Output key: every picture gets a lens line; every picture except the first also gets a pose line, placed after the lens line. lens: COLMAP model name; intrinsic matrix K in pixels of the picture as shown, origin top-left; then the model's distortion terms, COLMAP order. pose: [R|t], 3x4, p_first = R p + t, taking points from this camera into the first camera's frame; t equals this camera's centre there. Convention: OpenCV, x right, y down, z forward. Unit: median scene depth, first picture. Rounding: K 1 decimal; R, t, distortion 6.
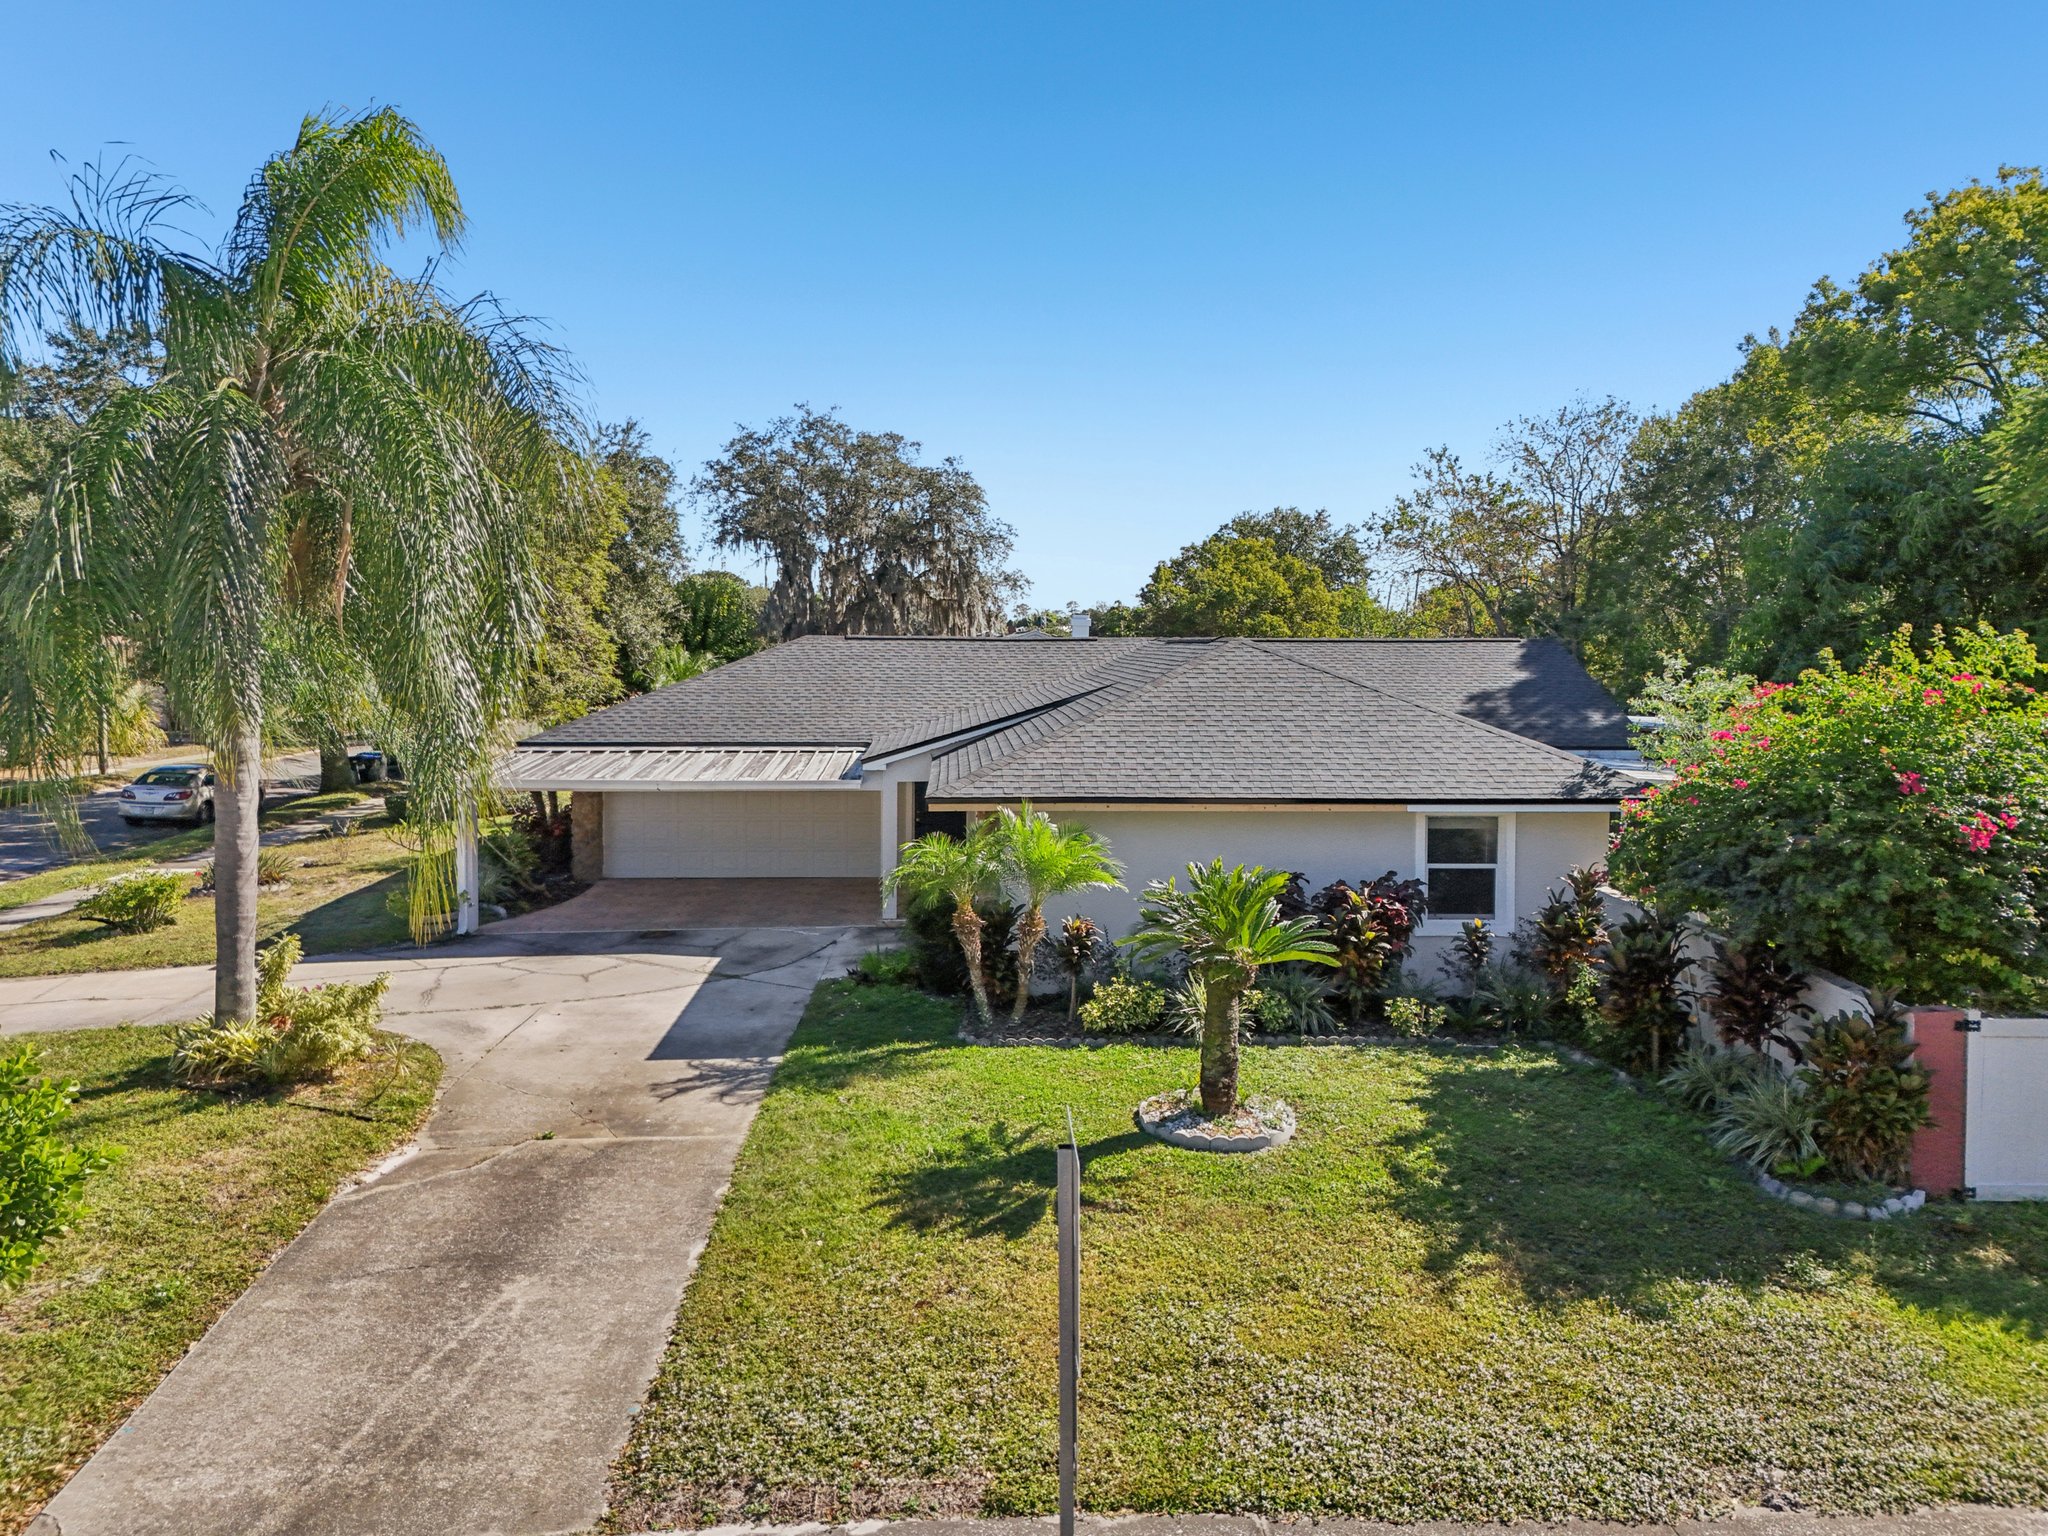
lens RADIAL K [[1542.9, 0, 1024.0], [0, 1542.9, 768.0], [0, 0, 1]] dist [0.013042, -0.004461]
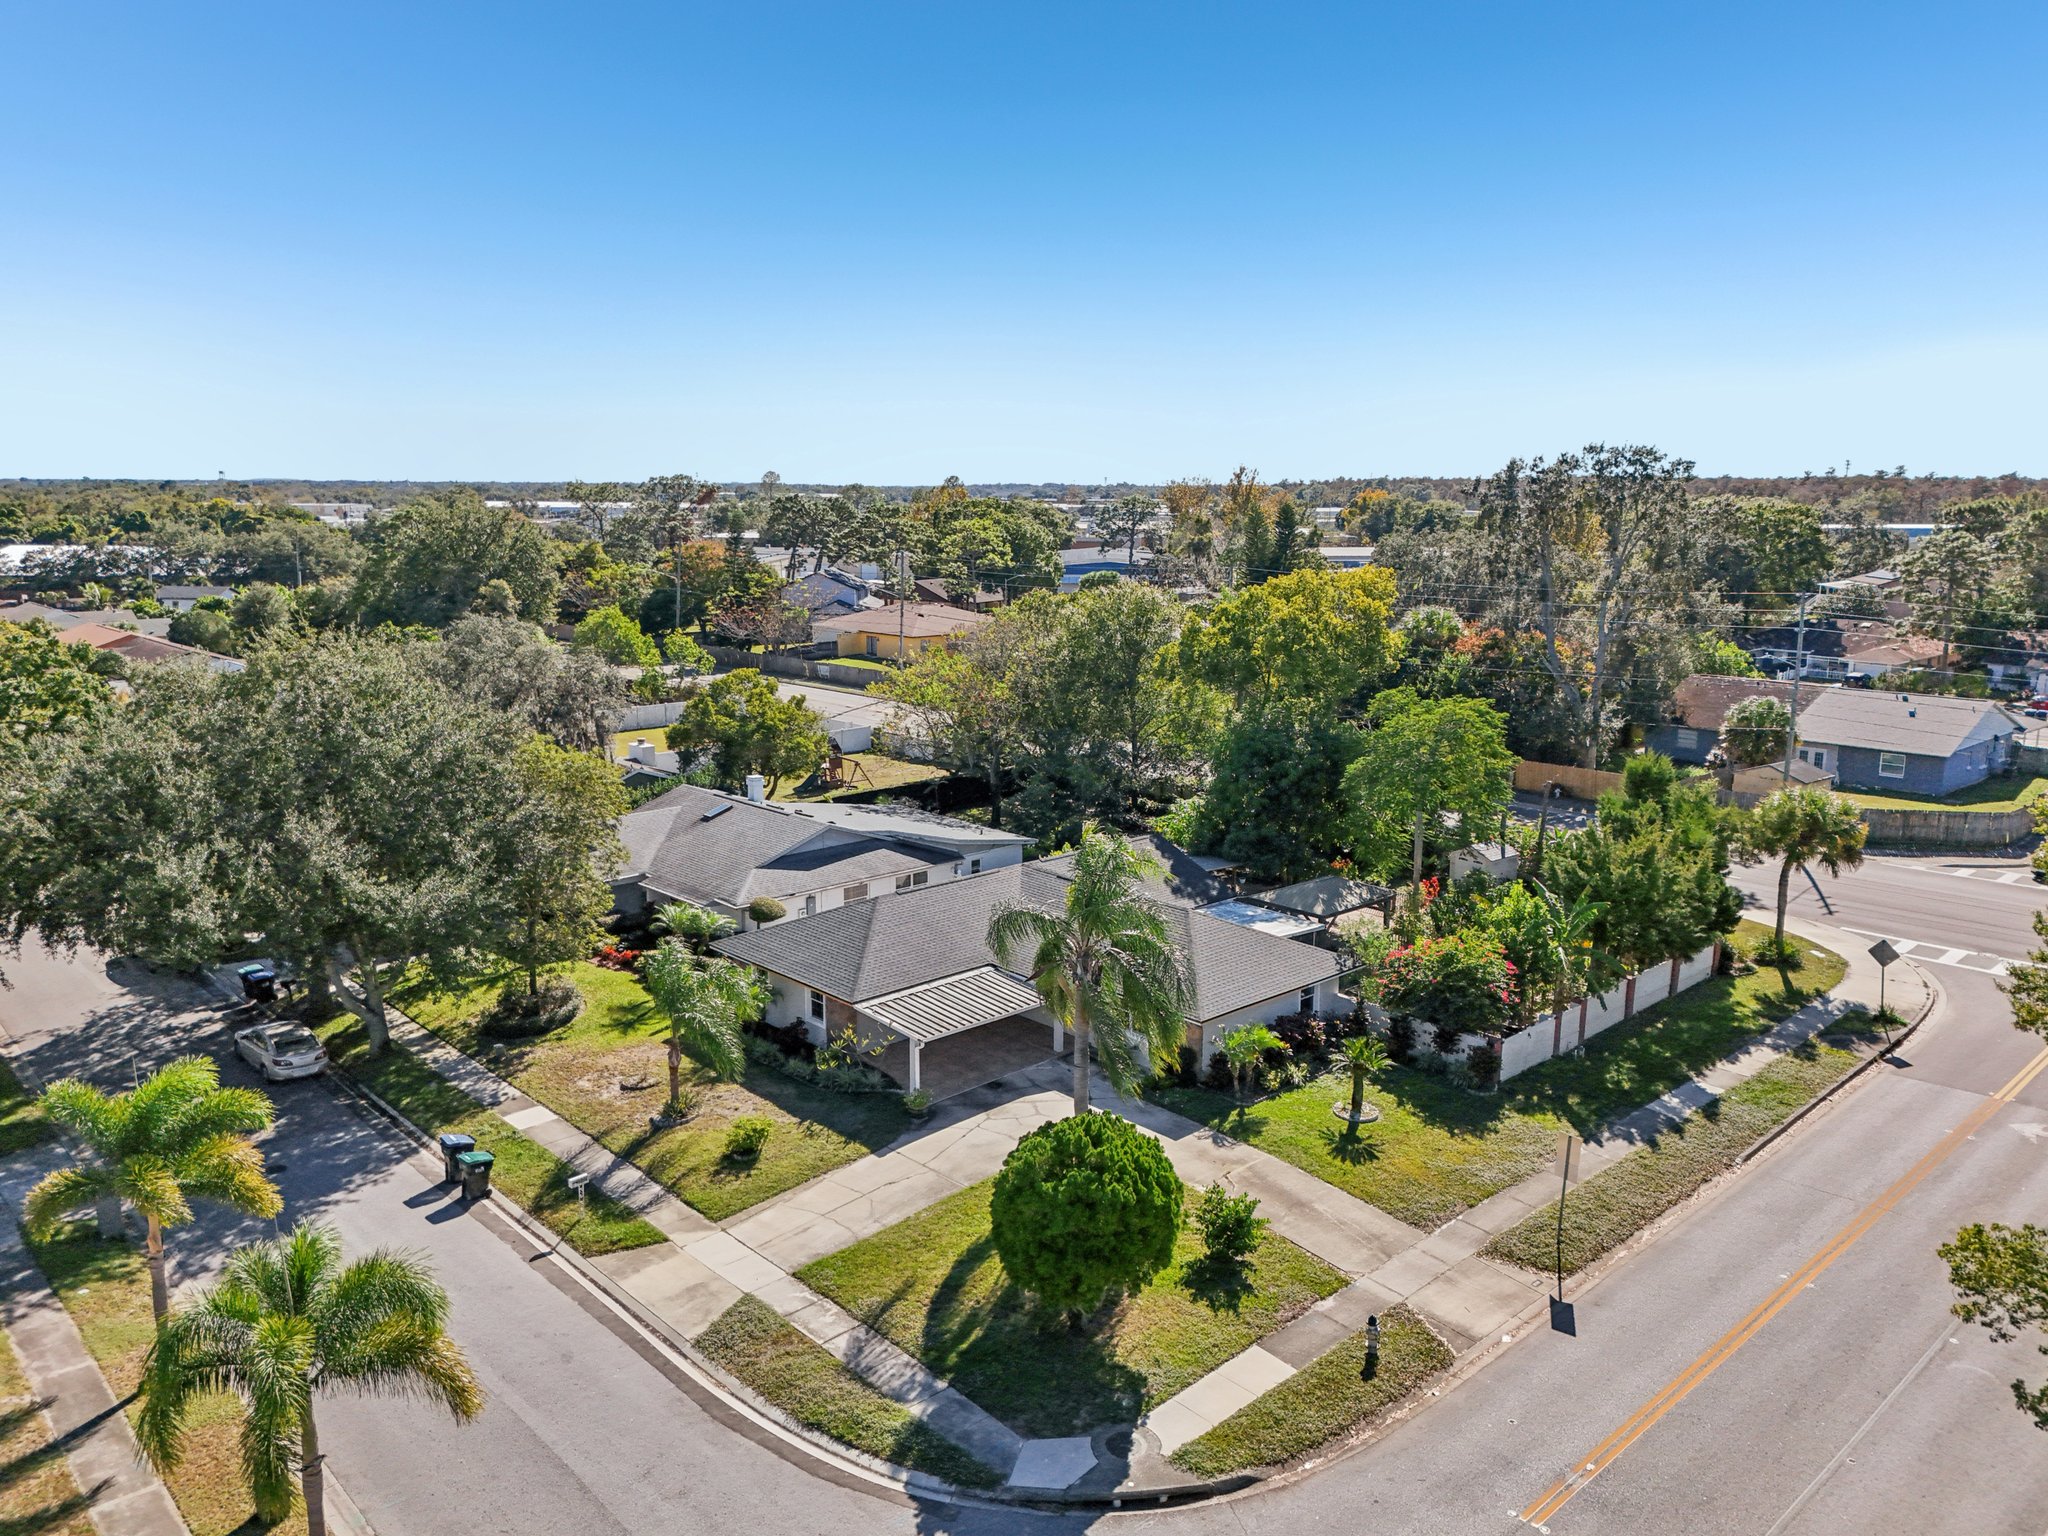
lens RADIAL K [[1542.9, 0, 1024.0], [0, 1542.9, 768.0], [0, 0, 1]] dist [0.013042, -0.004461]
pose [[0.759263, -0.120940, 0.639448, -2.398090], [0.054951, 0.990986, 0.122179, -0.932753], [-0.648460, -0.057628, 0.759065, -1.022336]]
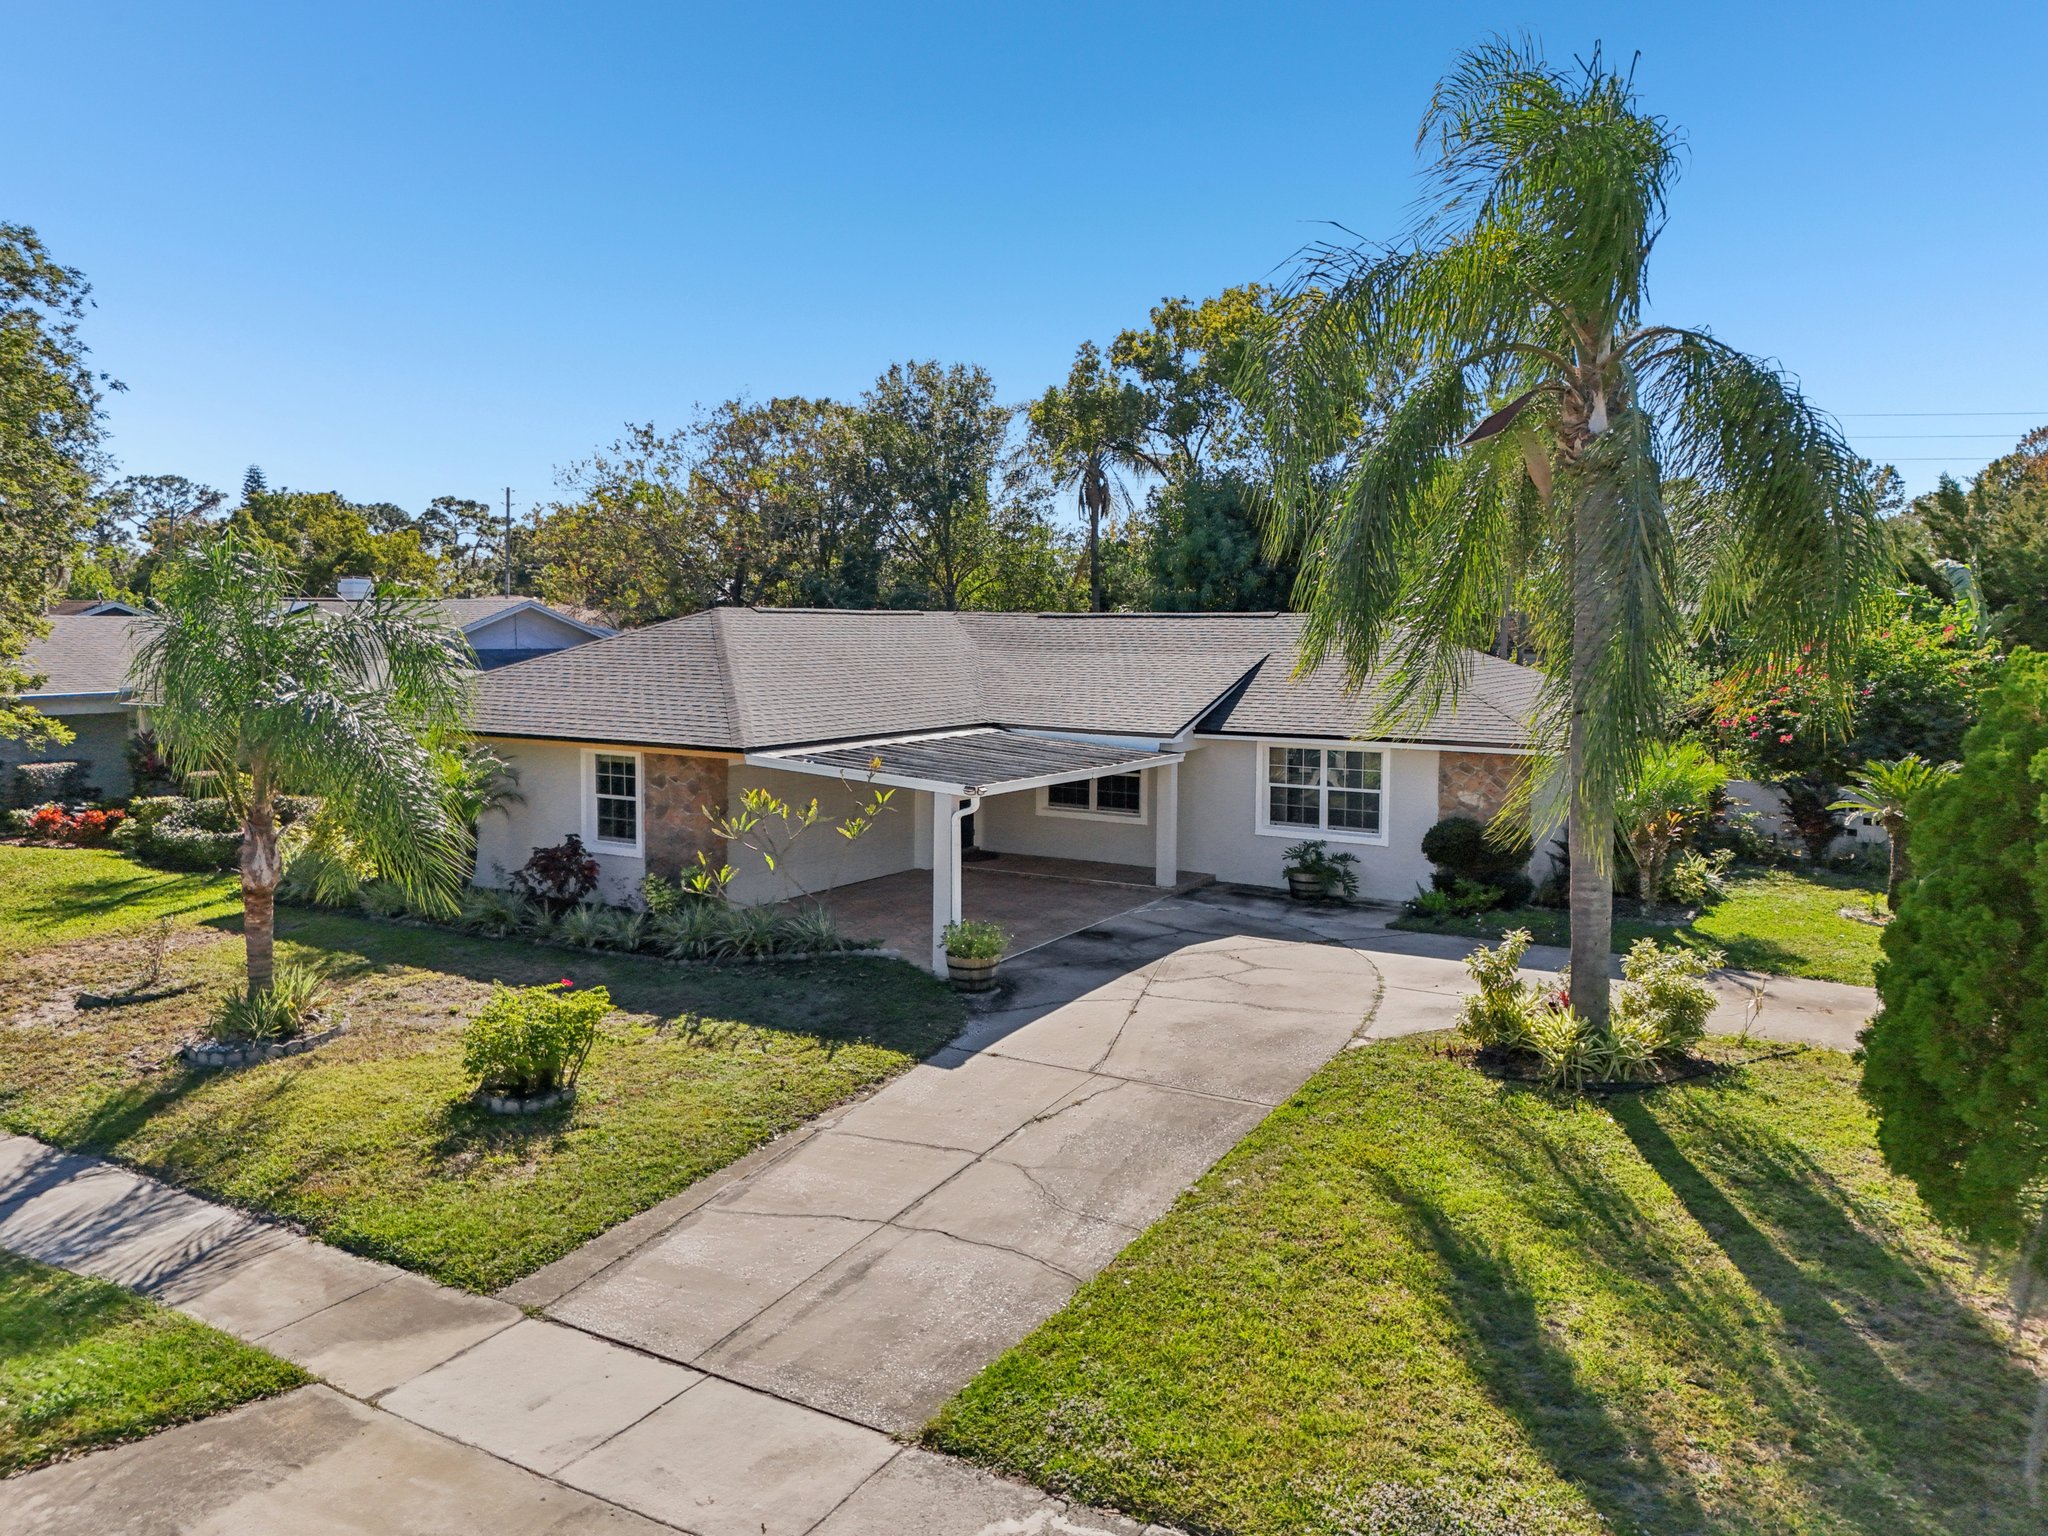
lens RADIAL K [[1542.9, 0, 1024.0], [0, 1542.9, 768.0], [0, 0, 1]] dist [0.013042, -0.004461]
pose [[0.538208, -0.073408, 0.839609, -1.569688], [0.064181, 0.996877, 0.046016, -0.047435], [-0.840365, 0.029121, 0.541238, 0.851167]]
